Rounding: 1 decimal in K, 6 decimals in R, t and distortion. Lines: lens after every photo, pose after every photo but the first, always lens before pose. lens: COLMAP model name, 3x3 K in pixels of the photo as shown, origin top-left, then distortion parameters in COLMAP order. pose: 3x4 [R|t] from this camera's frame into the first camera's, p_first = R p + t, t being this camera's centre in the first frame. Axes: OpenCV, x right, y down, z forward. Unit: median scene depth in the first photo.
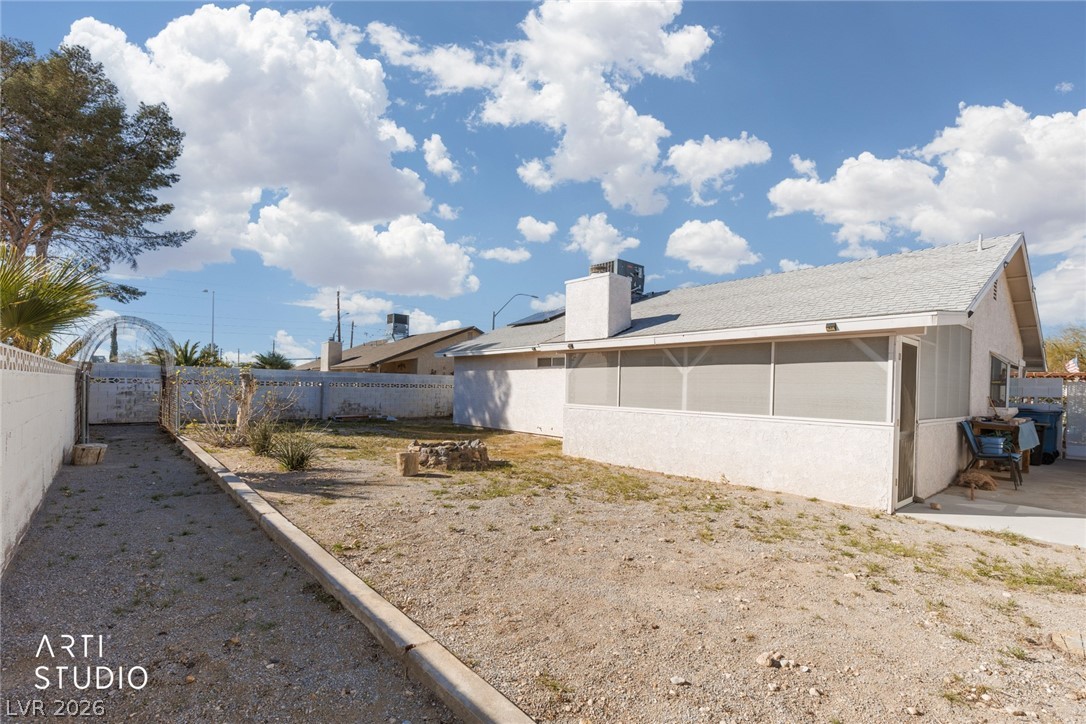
lens RADIAL K [[496.0, 0, 543.1], [0, 496.0, 389.5], [0, 0, 1]] dist [0.001362, 0.000263]
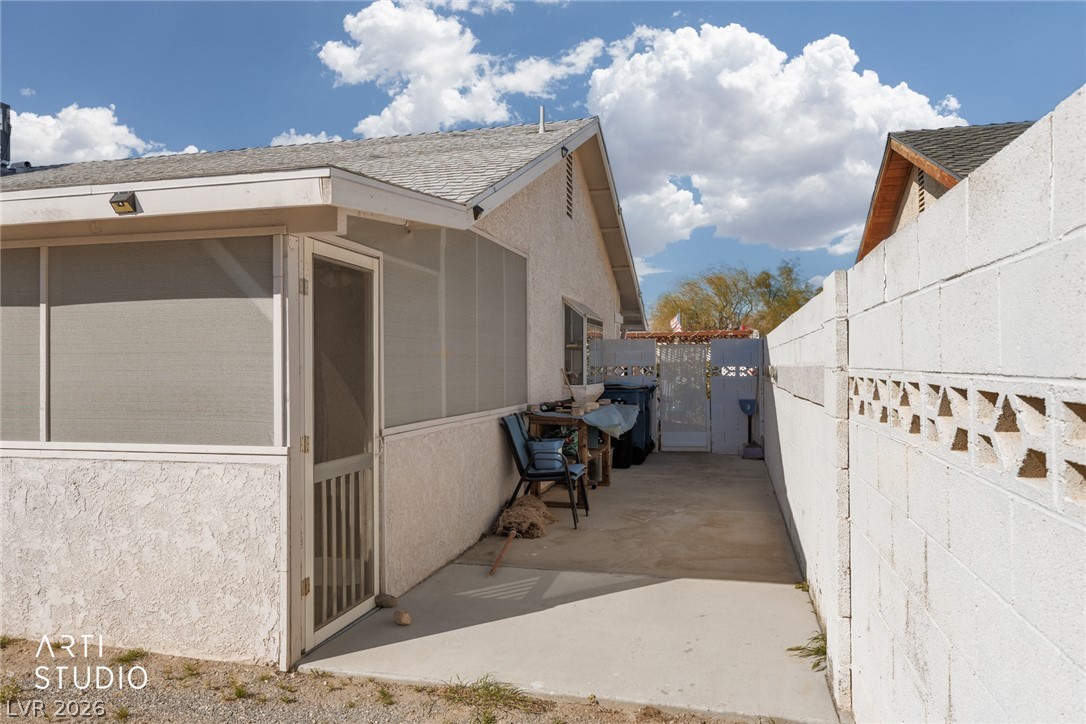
lens RADIAL K [[775.5, 0, 543.3], [0, 775.5, 361.3], [0, 0, 1]] dist [-0.001432, 0.000170]
pose [[0.813668, -0.025547, 0.580769, 0.379378], [0.027945, 0.999598, 0.004820, -0.000737], [-0.580658, 0.012307, 0.814054, 0.264653]]
